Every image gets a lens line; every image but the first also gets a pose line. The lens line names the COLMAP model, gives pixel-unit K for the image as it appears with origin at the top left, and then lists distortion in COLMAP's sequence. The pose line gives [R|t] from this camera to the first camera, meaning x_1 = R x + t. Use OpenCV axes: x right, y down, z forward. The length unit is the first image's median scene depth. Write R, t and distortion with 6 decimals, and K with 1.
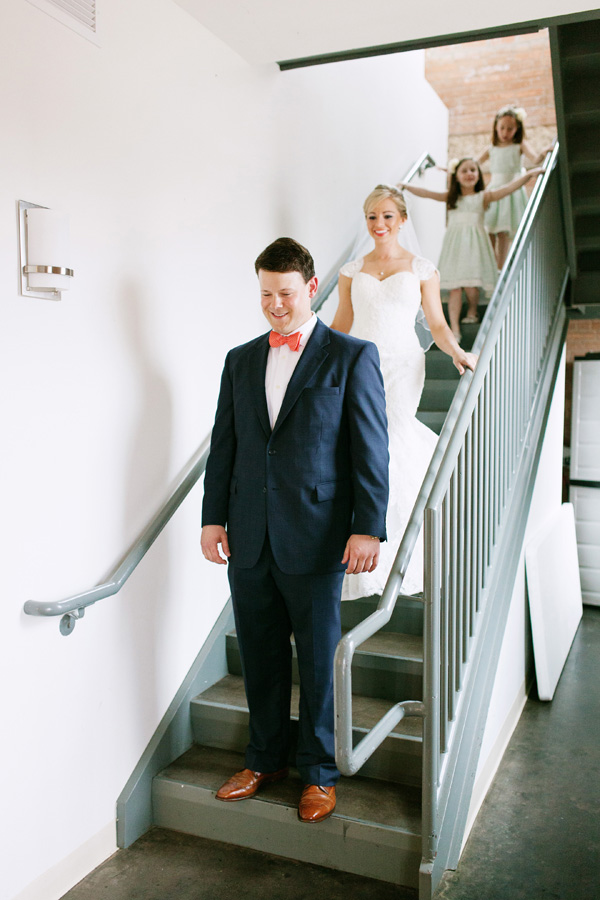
lens RADIAL K [[860.5, 0, 300.0], [0, 860.5, 450.0], [0, 0, 1]] dist [0.015205, -0.003735]
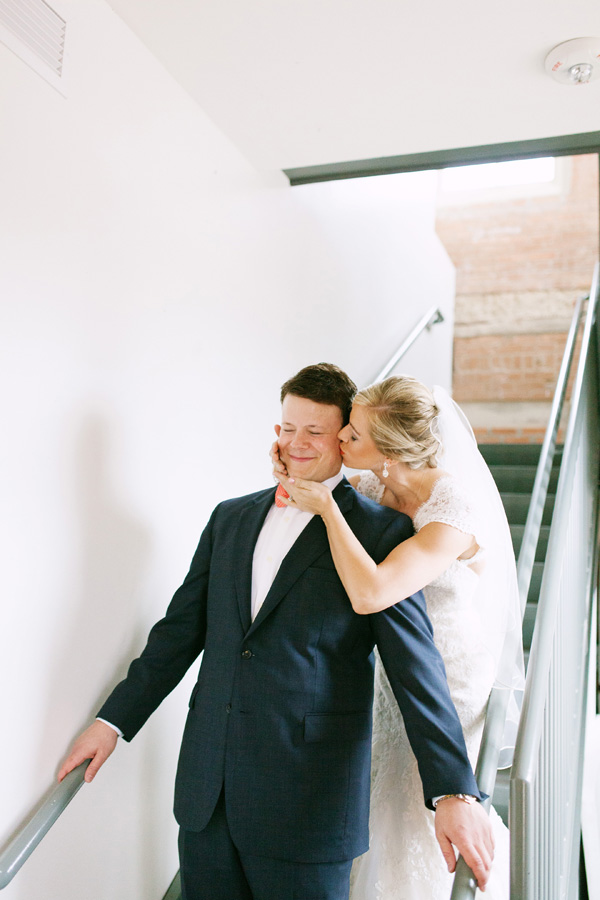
lens RADIAL K [[860.5, 0, 300.0], [0, 860.5, 450.0], [0, 0, 1]] dist [0.015205, -0.003735]
pose [[0.998214, 0.053214, 0.027133, -0.013940], [-0.047078, 0.980471, -0.190944, -0.014009], [-0.036764, 0.189326, 0.981226, 0.133632]]
